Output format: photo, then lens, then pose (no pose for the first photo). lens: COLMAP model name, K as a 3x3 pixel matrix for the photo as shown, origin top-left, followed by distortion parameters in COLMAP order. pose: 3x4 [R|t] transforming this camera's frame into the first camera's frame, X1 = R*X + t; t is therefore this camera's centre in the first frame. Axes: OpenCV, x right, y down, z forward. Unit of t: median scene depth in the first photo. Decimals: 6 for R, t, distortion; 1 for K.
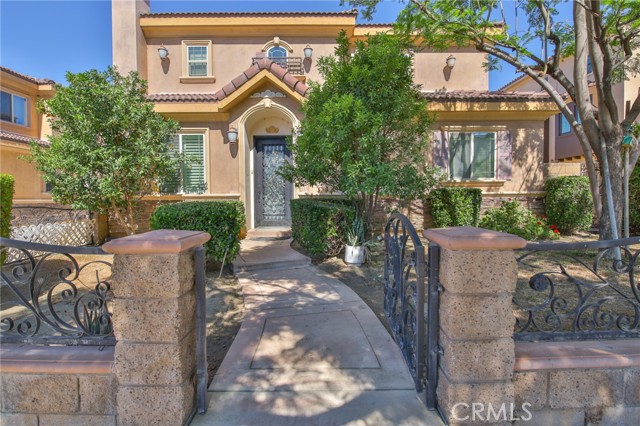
lens RADIAL K [[287.4, 0, 320.6], [0, 287.4, 199.6], [0, 0, 1]] dist [-0.003605, -0.000381]
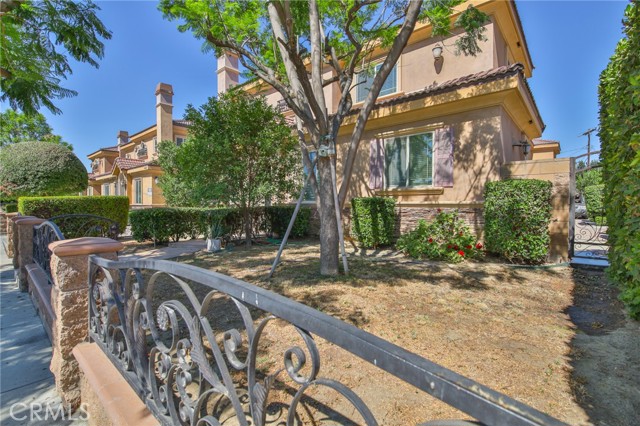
lens RADIAL K [[287.4, 0, 319.9], [0, 287.4, 211.0], [0, 0, 1]] dist [-0.003605, -0.000381]
pose [[0.756454, 0.021922, -0.653679, 0.915197], [-0.016085, 0.999759, 0.014914, -0.006306], [0.653849, -0.000768, 0.756625, 0.133038]]
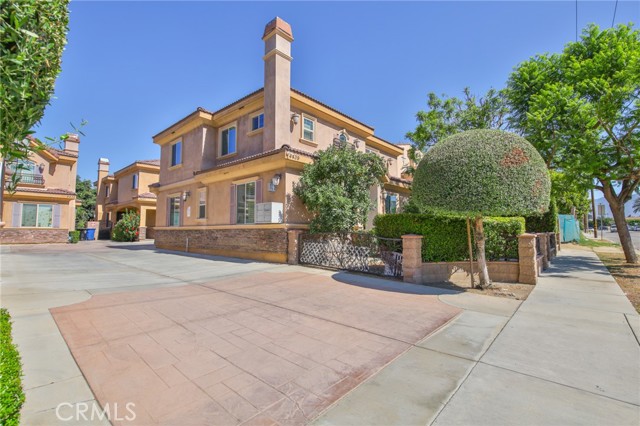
lens RADIAL K [[287.4, 0, 320.1], [0, 287.4, 211.9], [0, 0, 1]] dist [-0.003605, -0.000381]
pose [[0.657726, 0.046237, 0.751837, -1.431492], [0.004843, 0.997834, -0.065602, 0.012101], [-0.753242, 0.046789, 0.656078, 0.051319]]
